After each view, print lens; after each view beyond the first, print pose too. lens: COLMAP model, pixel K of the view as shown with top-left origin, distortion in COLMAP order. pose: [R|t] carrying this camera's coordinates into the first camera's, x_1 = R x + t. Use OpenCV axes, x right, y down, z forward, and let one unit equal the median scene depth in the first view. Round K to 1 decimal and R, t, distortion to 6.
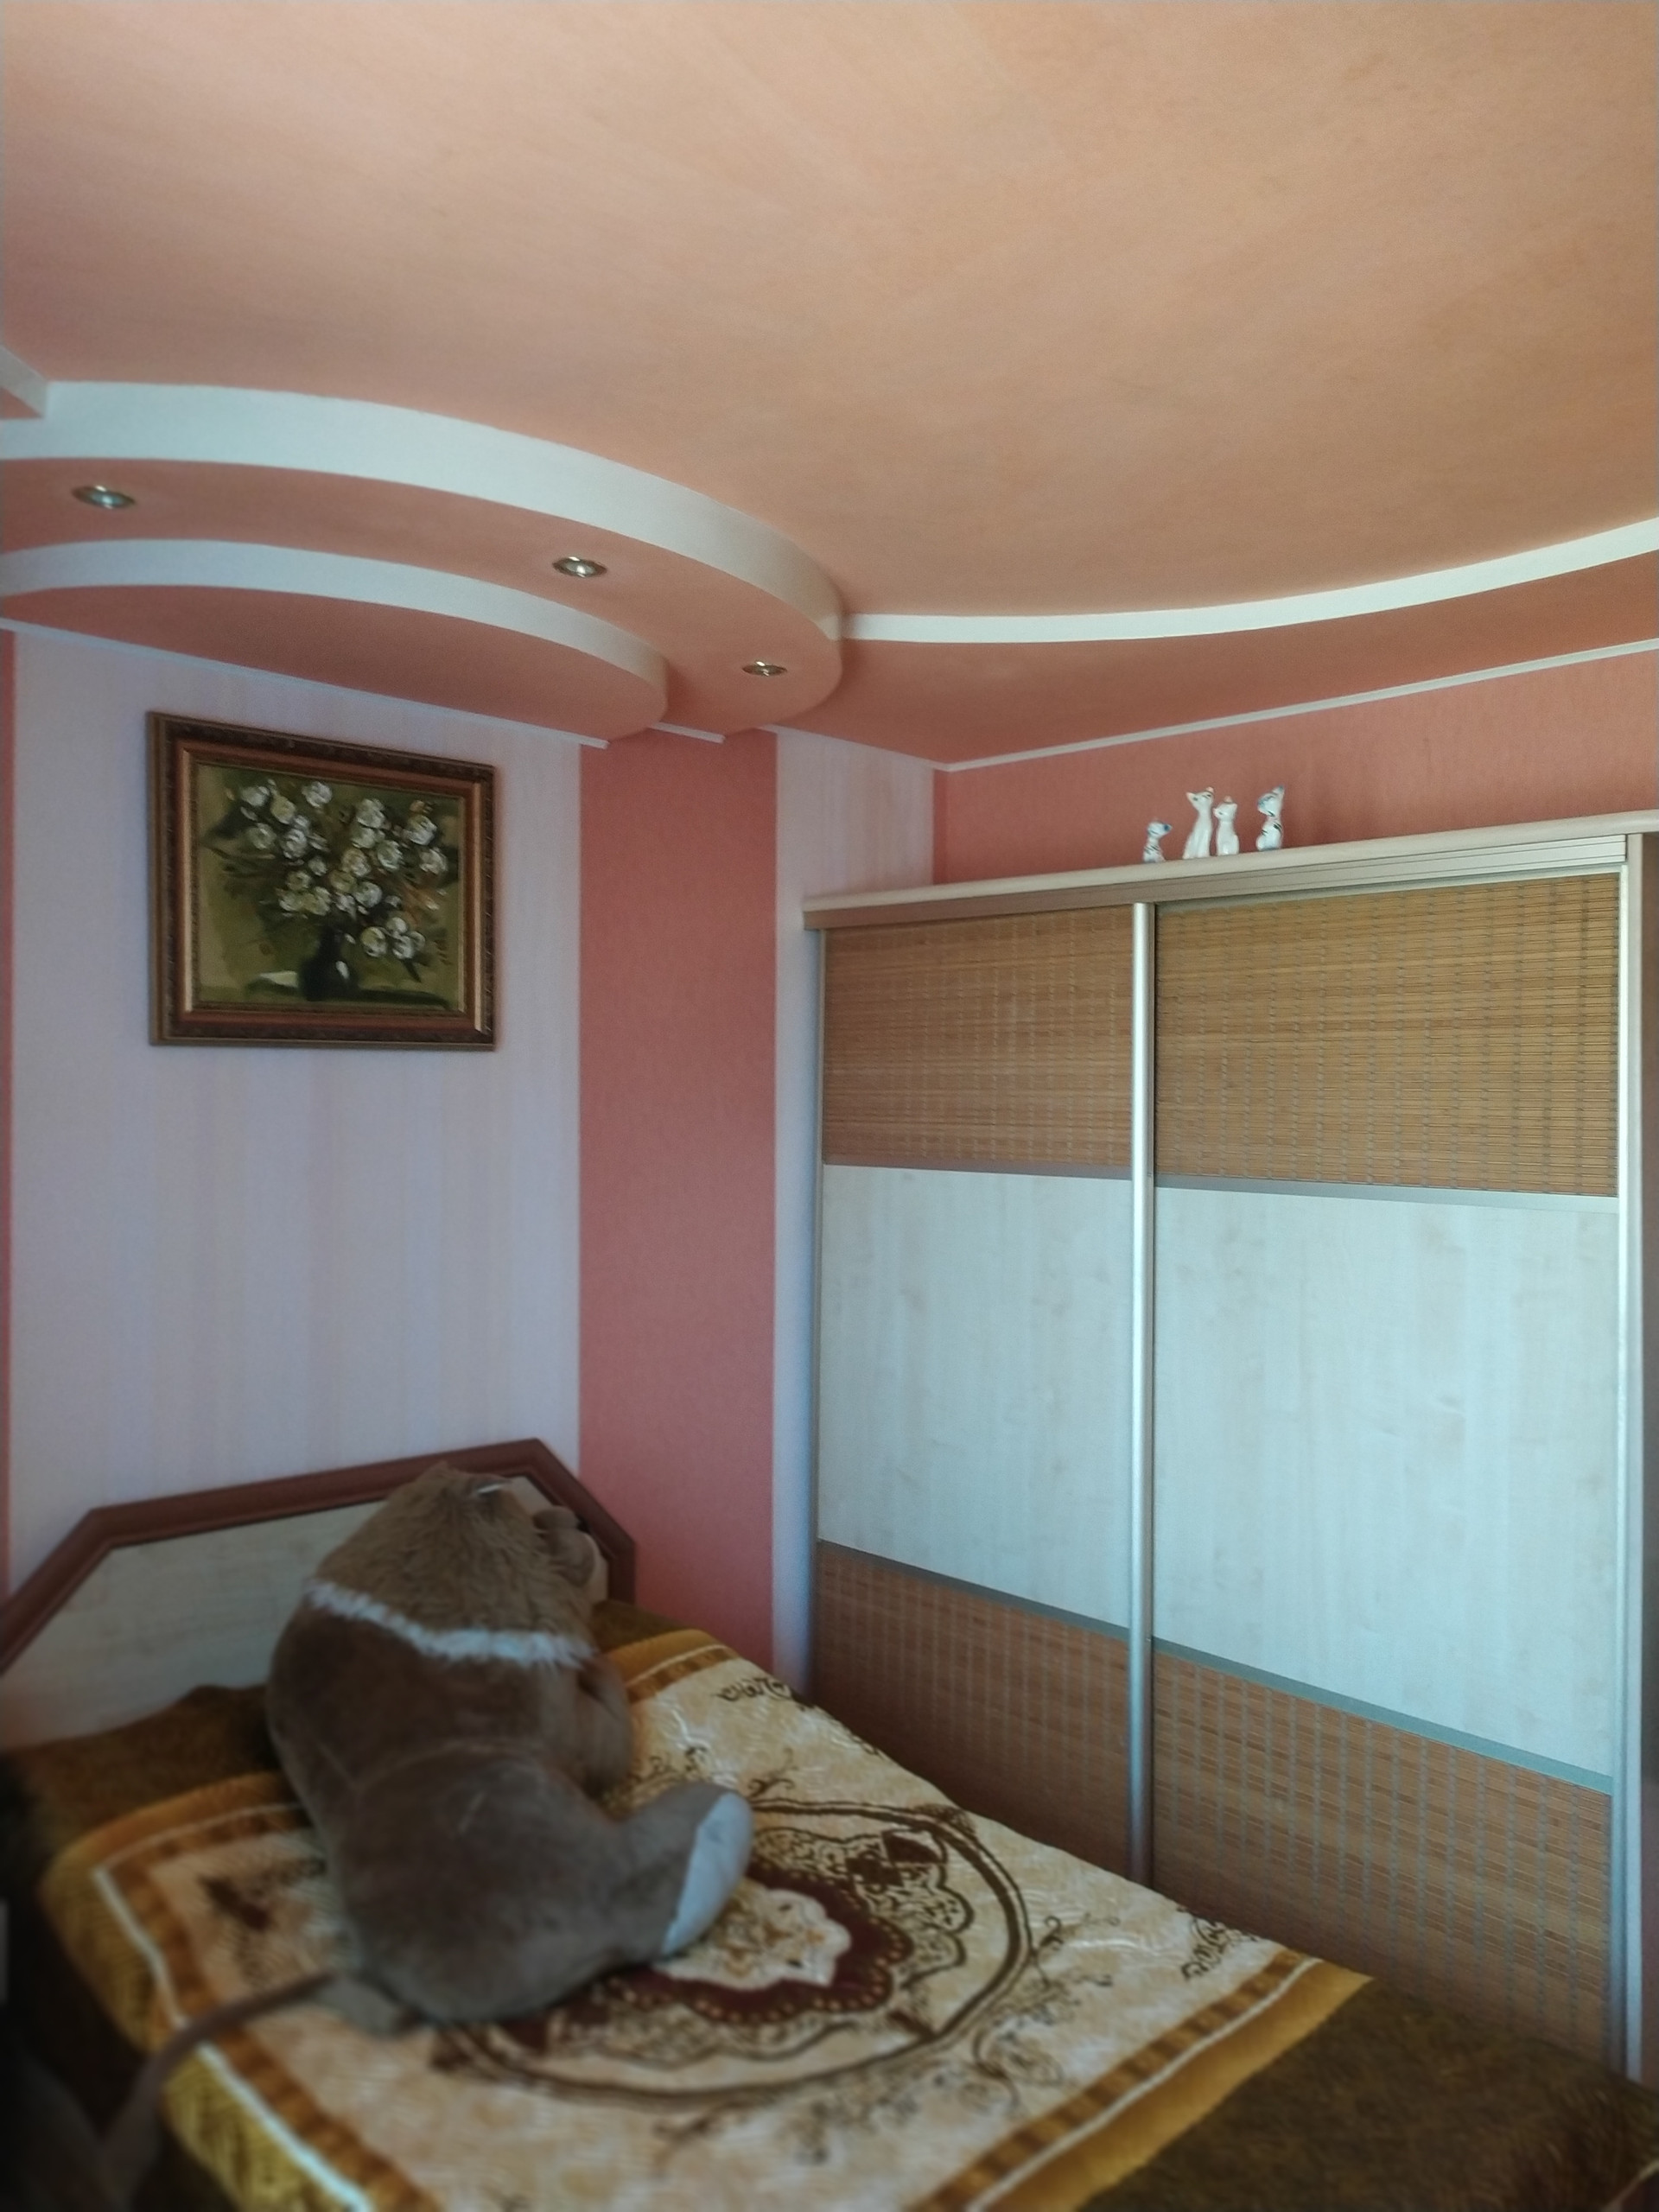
lens RADIAL K [[1628.8, 0, 825.6], [0, 1628.8, 1108.1], [0, 0, 1]] dist [0.041026, -0.035023]
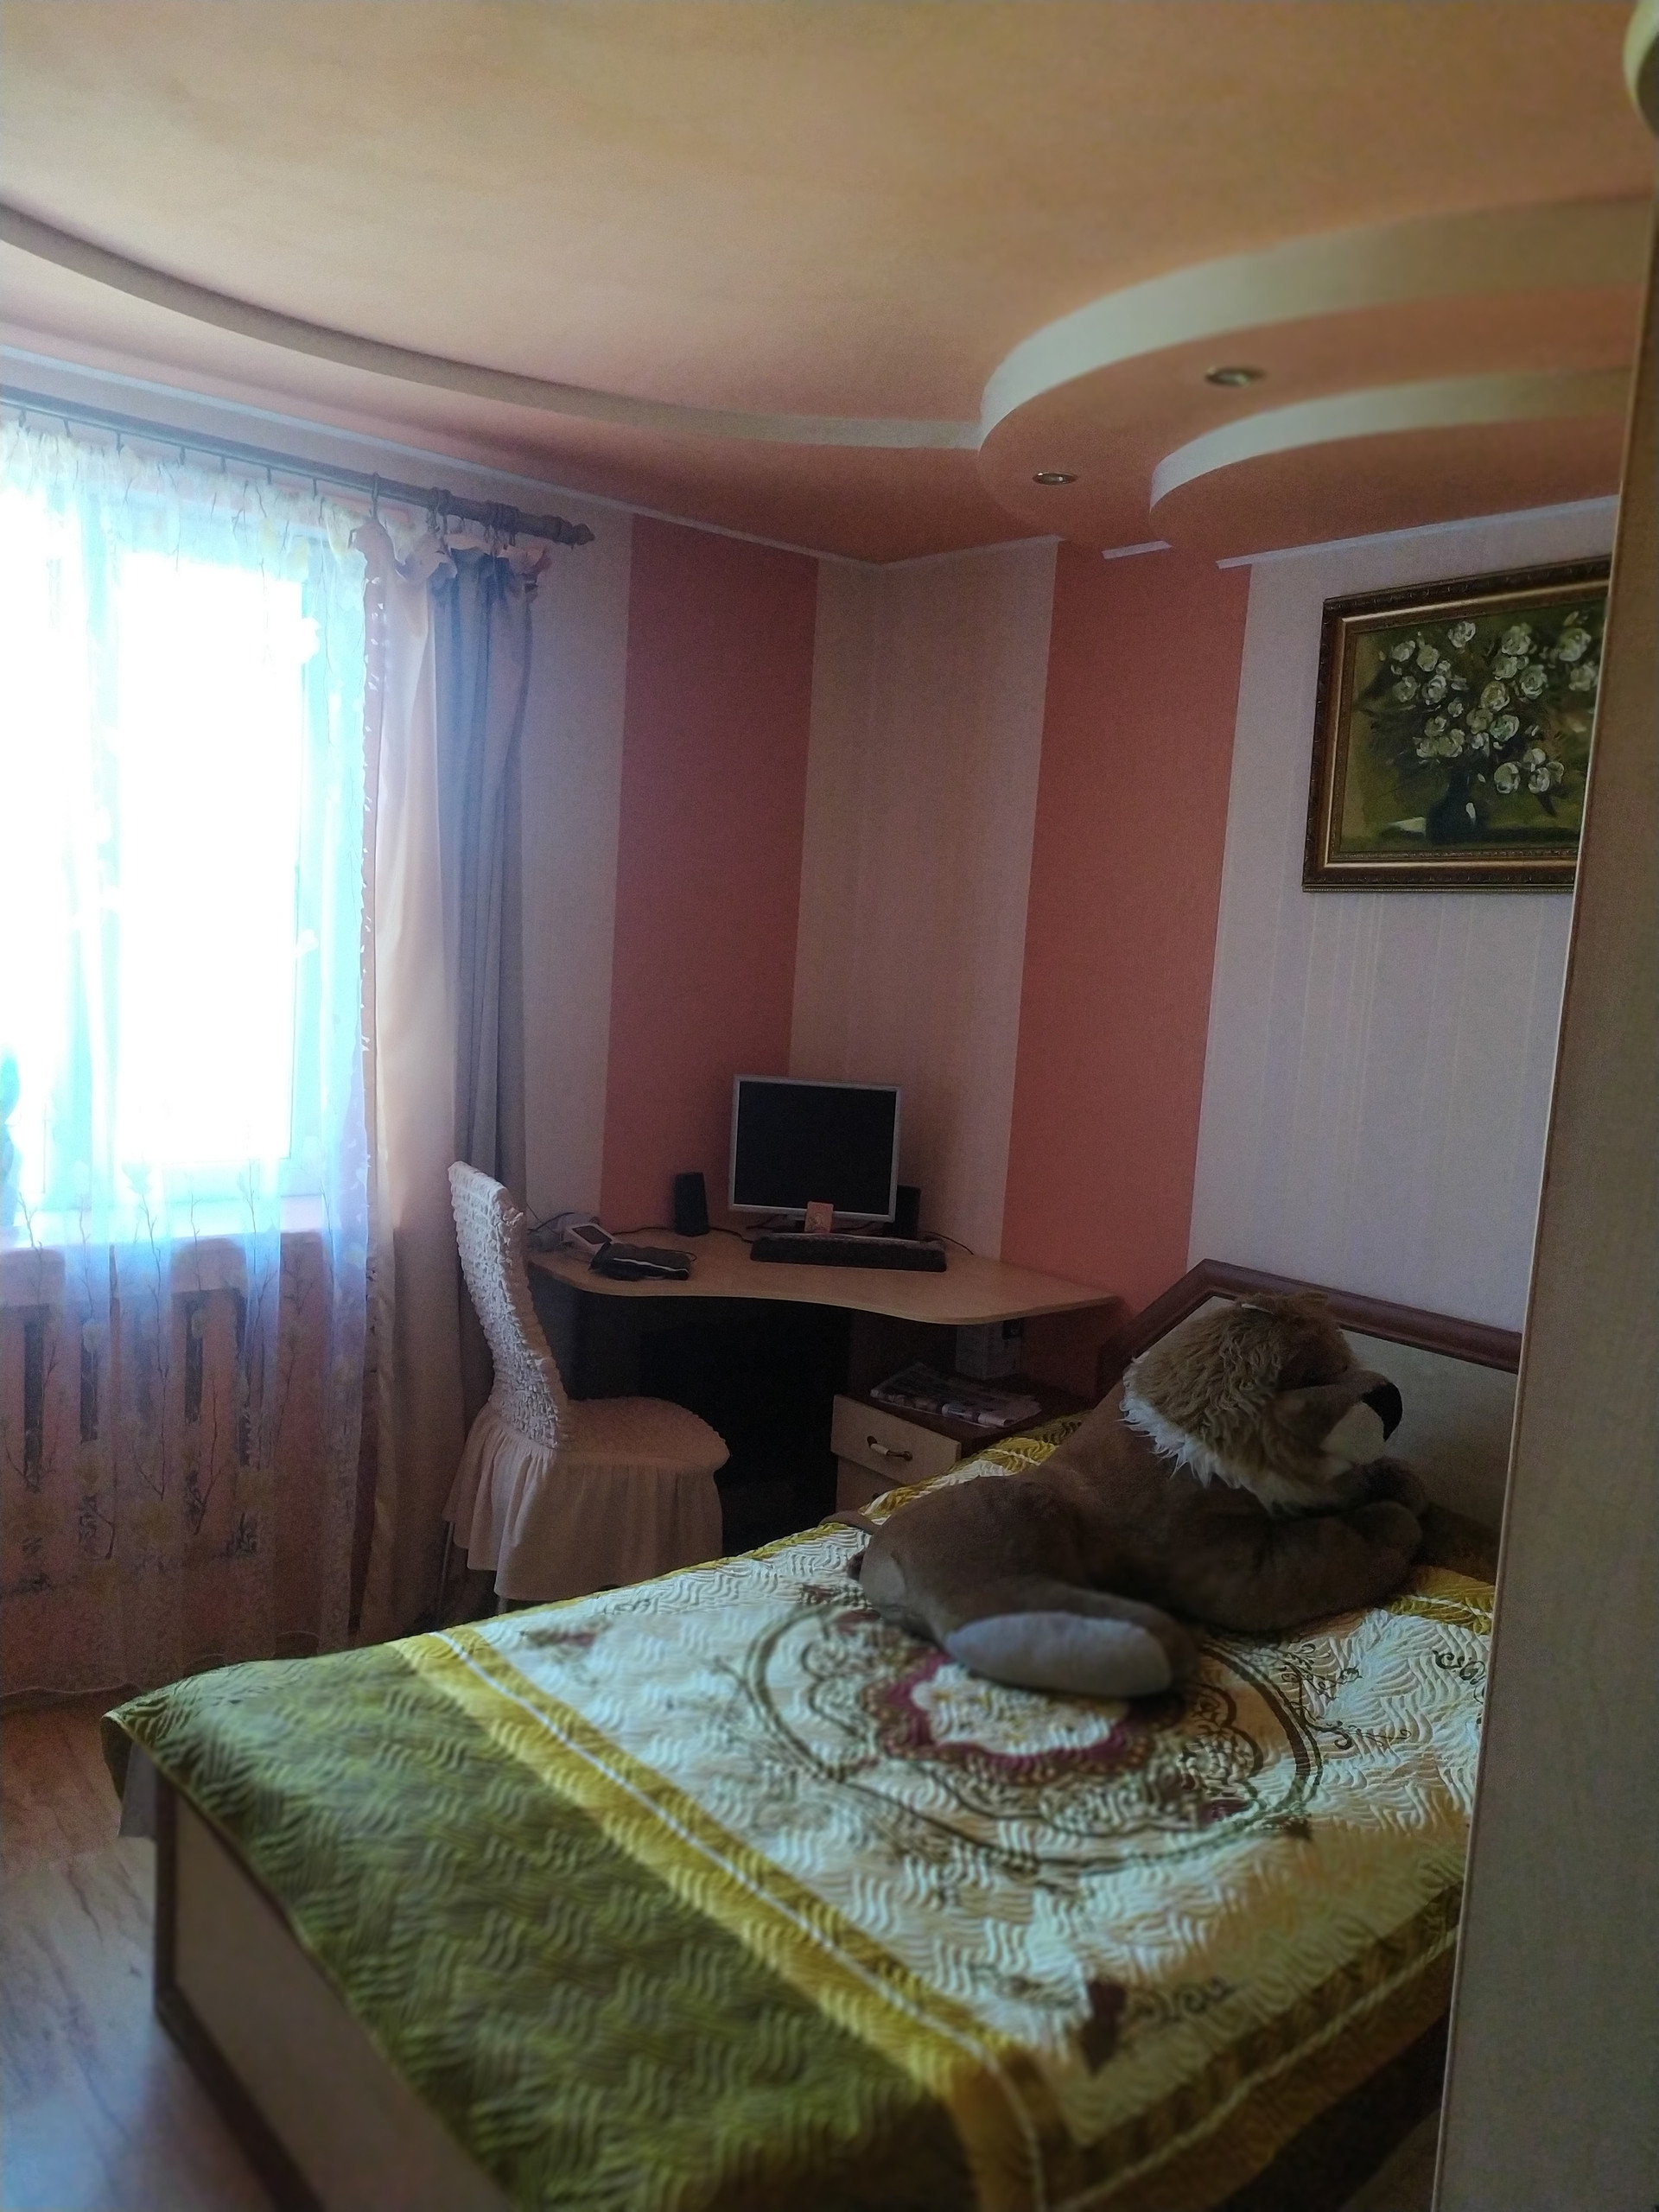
lens RADIAL K [[1628.8, 0, 825.9], [0, 1628.8, 1107.5], [0, 0, 1]] dist [0.041026, -0.035023]
pose [[-0.067668, 0.097085, -0.992973, 0.728581], [-0.059096, 0.993117, 0.101126, 0.015485], [0.995956, 0.065523, -0.061465, 0.691742]]
